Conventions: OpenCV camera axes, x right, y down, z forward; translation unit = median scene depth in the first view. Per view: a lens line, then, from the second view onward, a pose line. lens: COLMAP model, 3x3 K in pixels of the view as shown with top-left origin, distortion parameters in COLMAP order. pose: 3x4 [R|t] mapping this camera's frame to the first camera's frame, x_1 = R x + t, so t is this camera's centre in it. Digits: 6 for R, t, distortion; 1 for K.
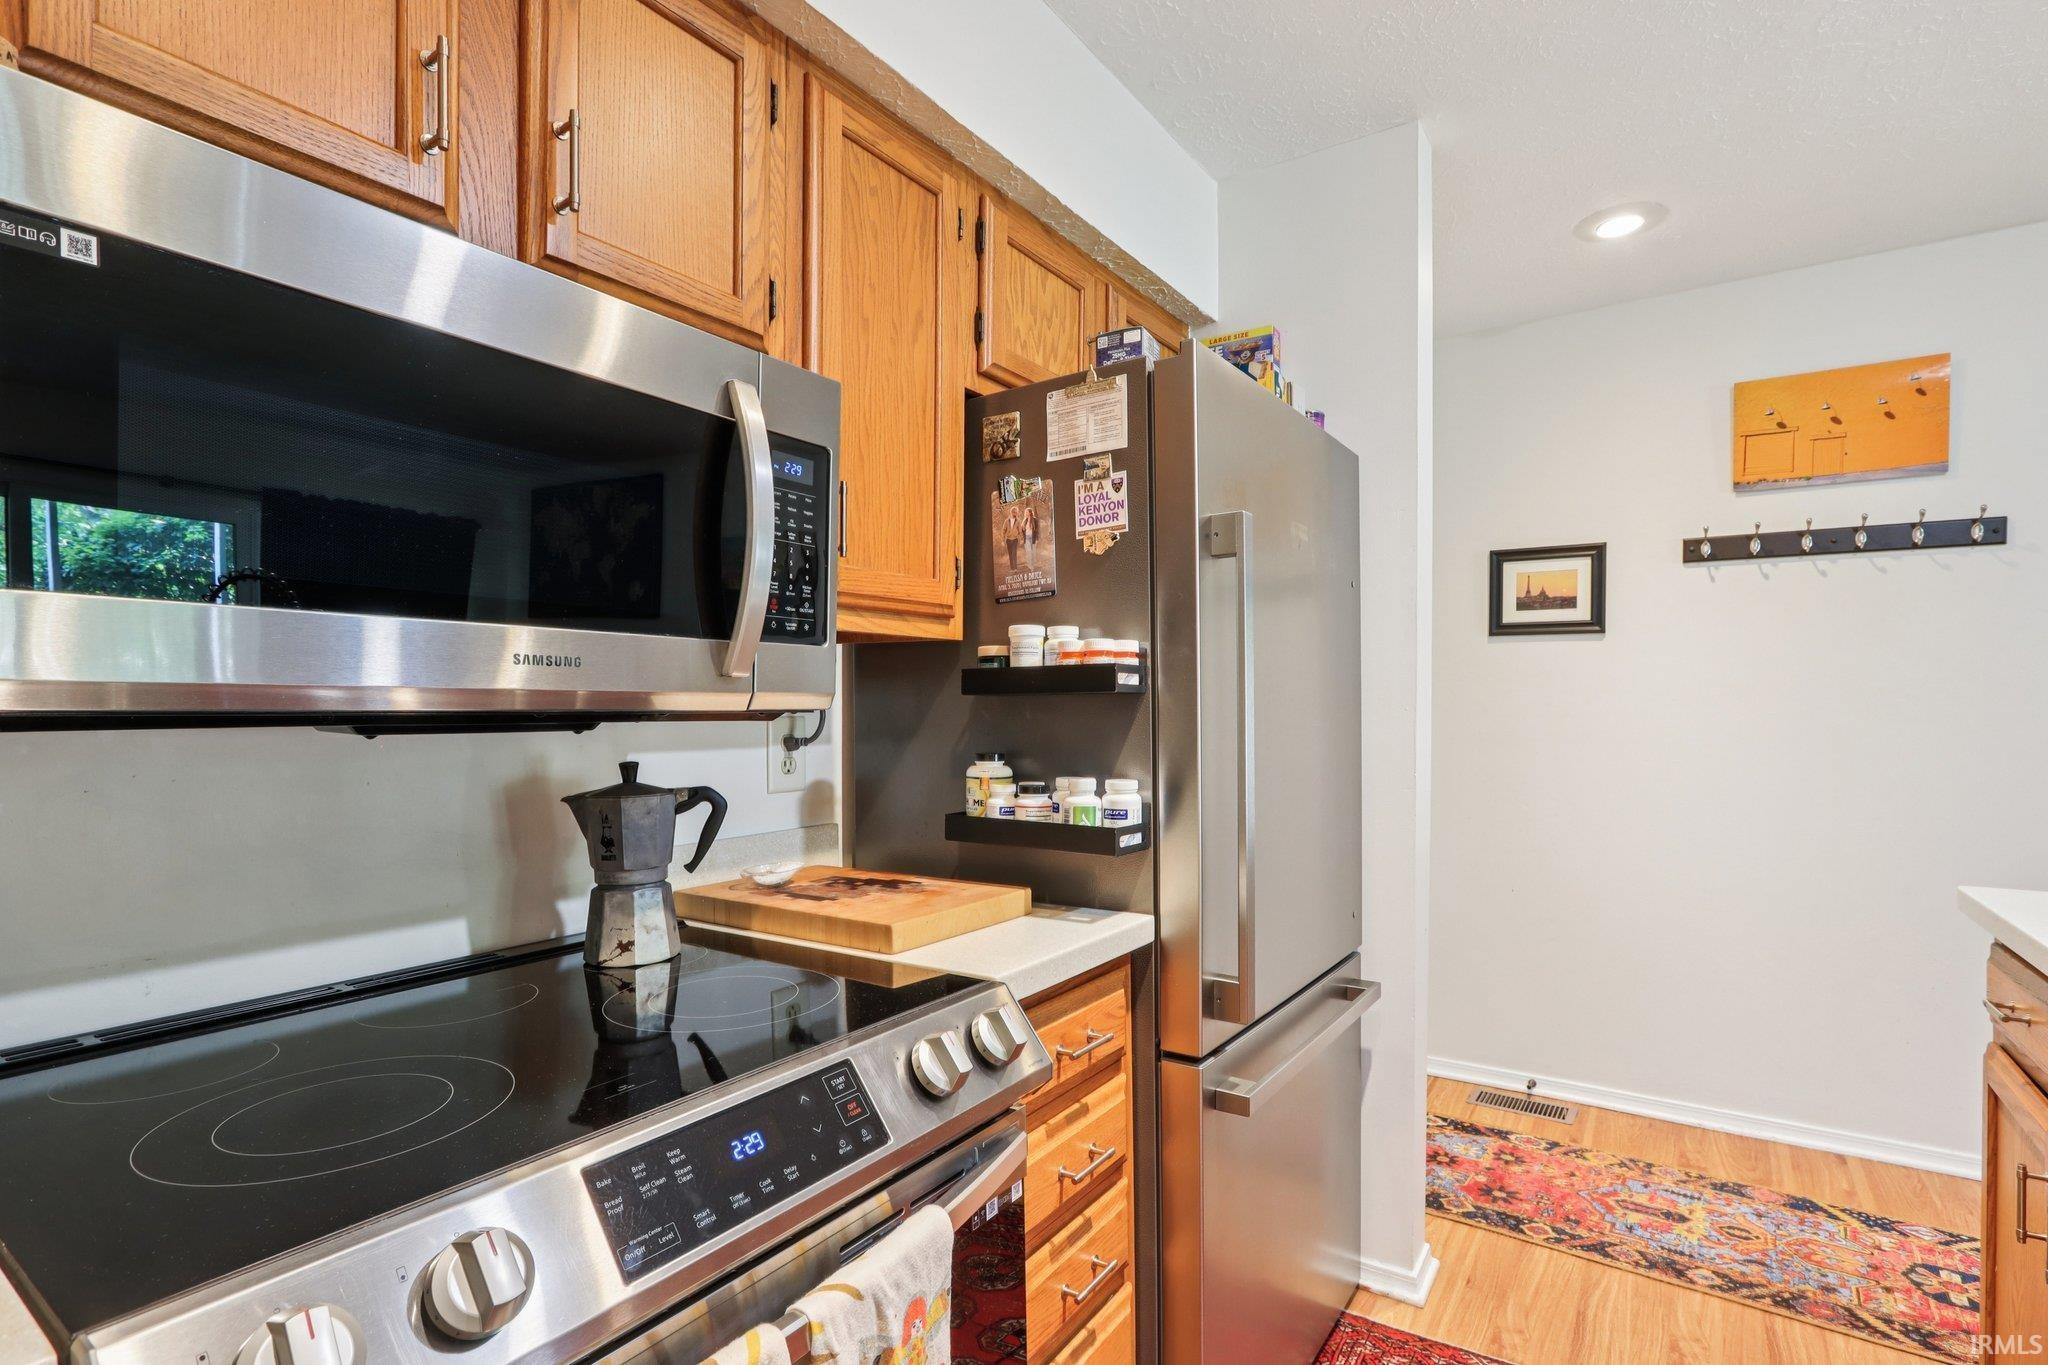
lens RADIAL K [[965.4, 0, 1018.7], [0, 965.4, 715.9], [0, 0, 1]] dist [-0.018977, 0.002072]
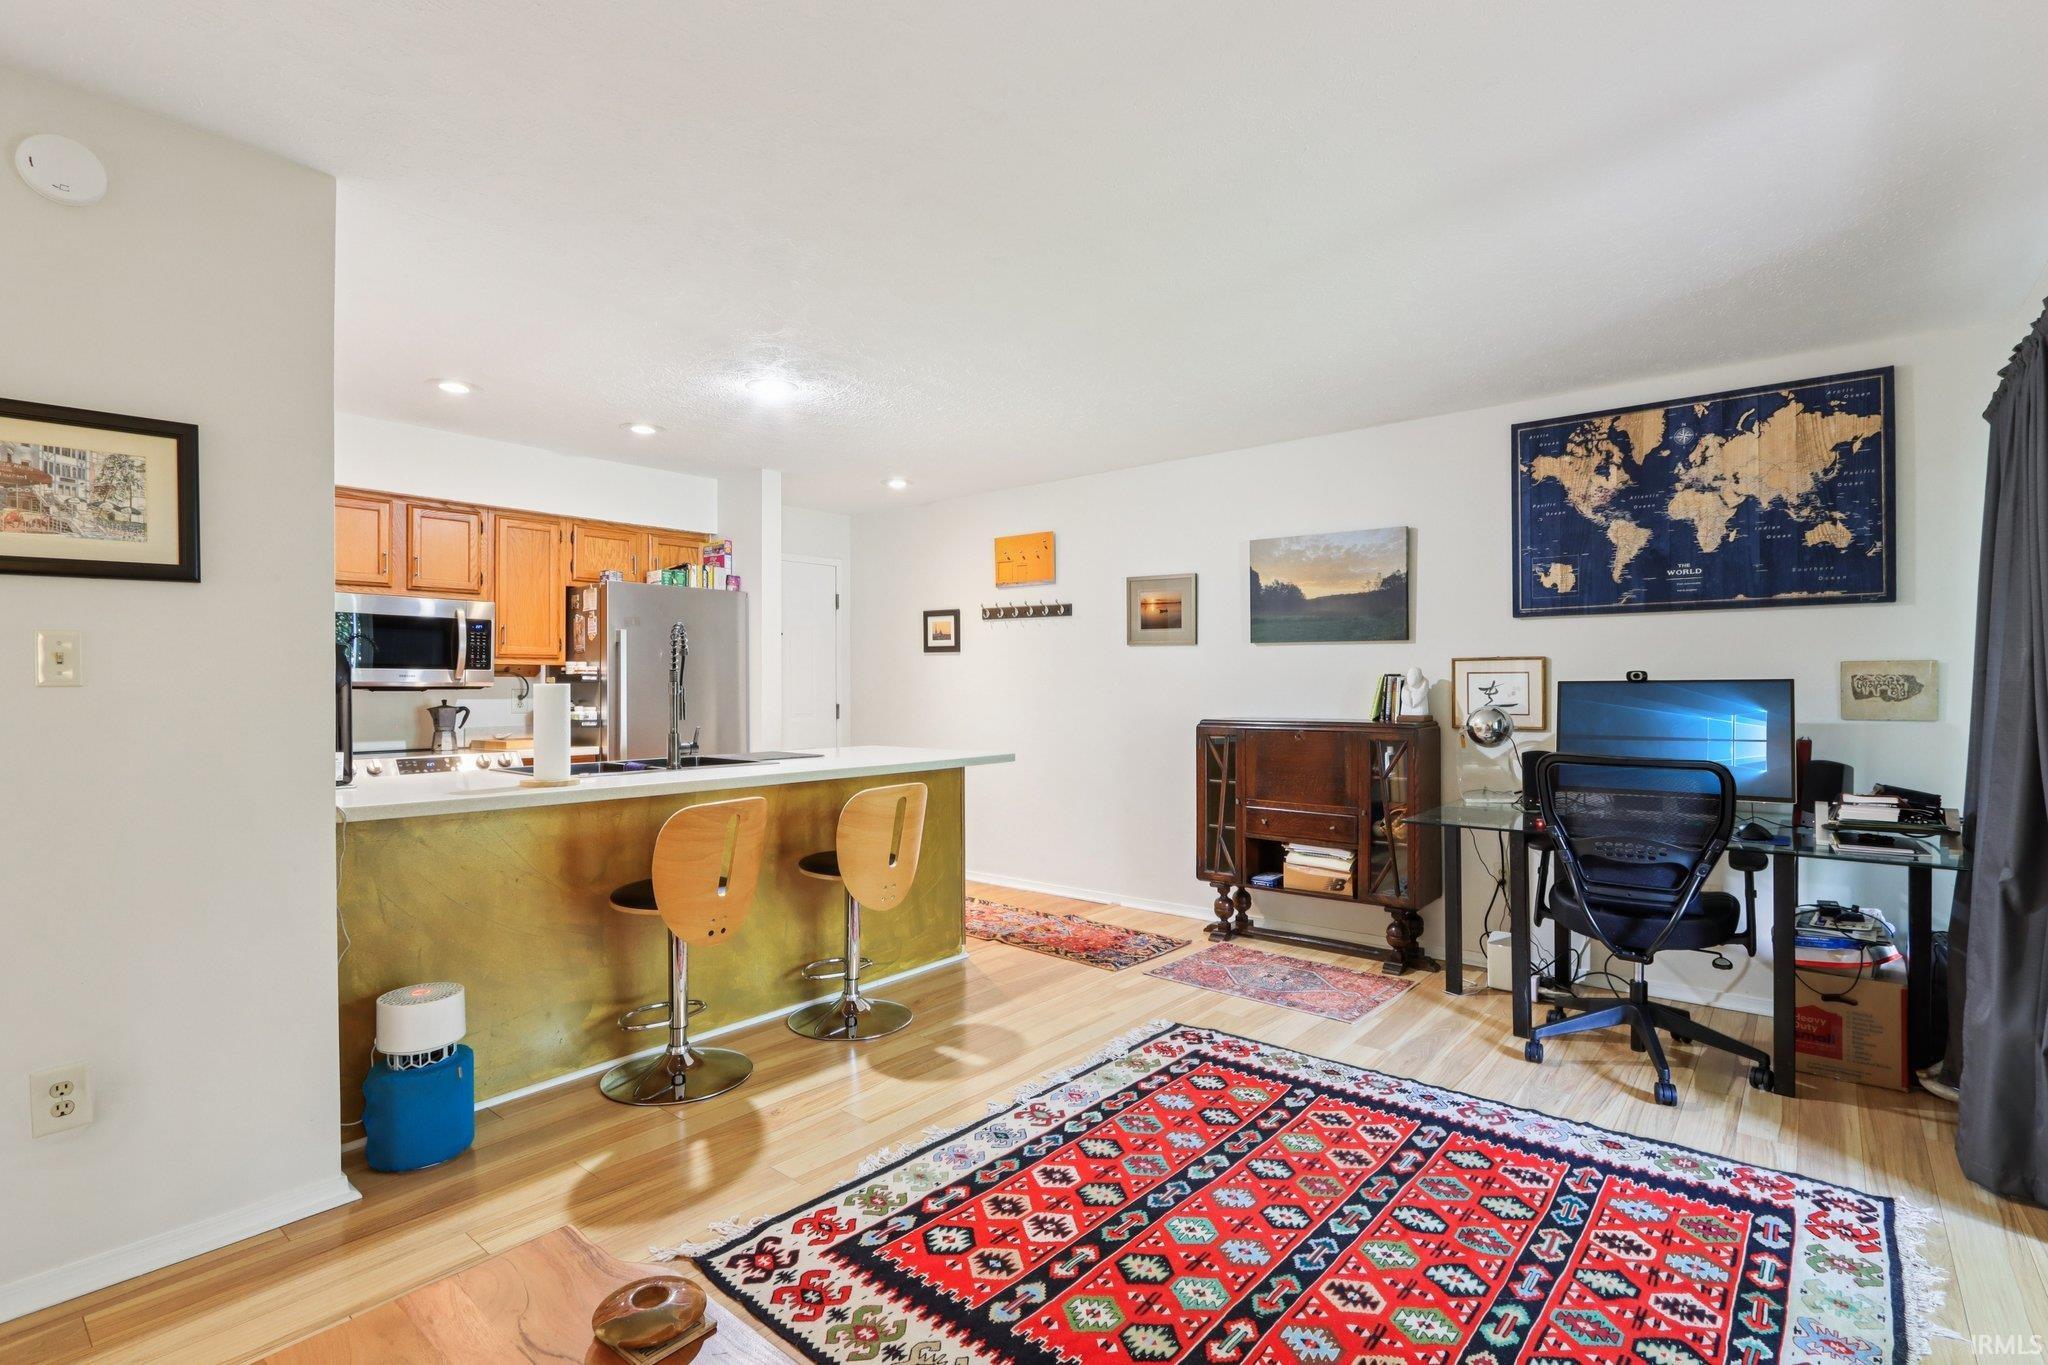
lens RADIAL K [[965.4, 0, 1017.4], [0, 965.4, 670.4], [0, 0, 1]] dist [-0.018977, 0.002072]
pose [[0.995889, 0.000508, -0.090577, 1.086098], [-0.002986, 0.999625, -0.027218, 0.013736], [0.090529, 0.027377, 0.995517, -1.277162]]
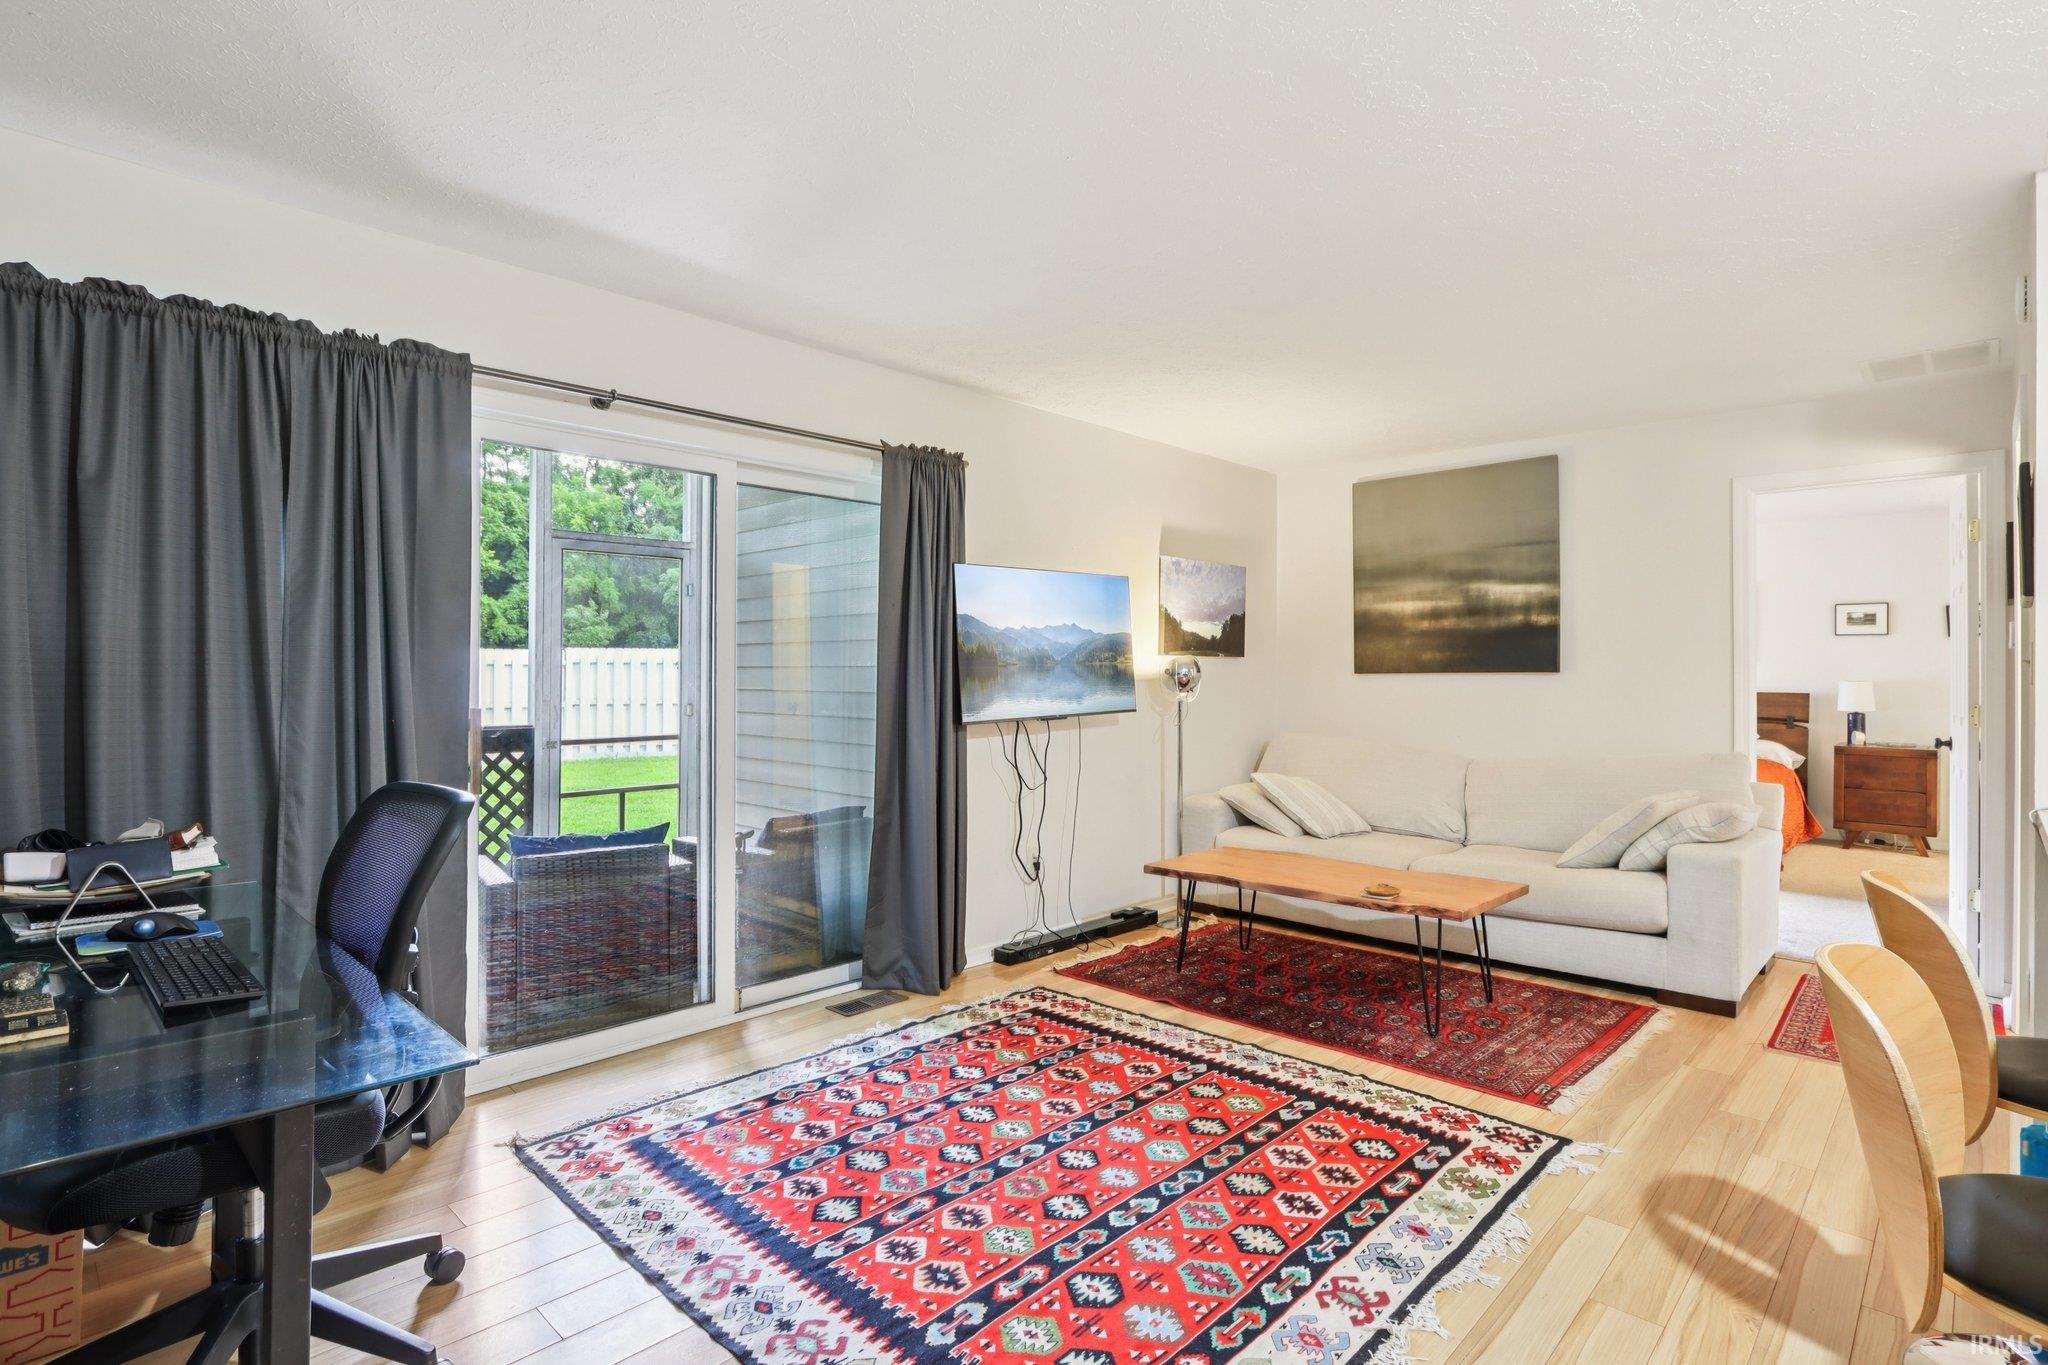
lens RADIAL K [[1014.8, 0, 1025.8], [0, 1014.8, 673.0], [0, 0, 1]] dist [-0.018207, 0.002334]
pose [[-0.987988, -0.004210, 0.154475, 1.147486], [-0.001511, 0.999844, 0.017589, -0.022143], [-0.154525, 0.017144, -0.987840, 0.643158]]
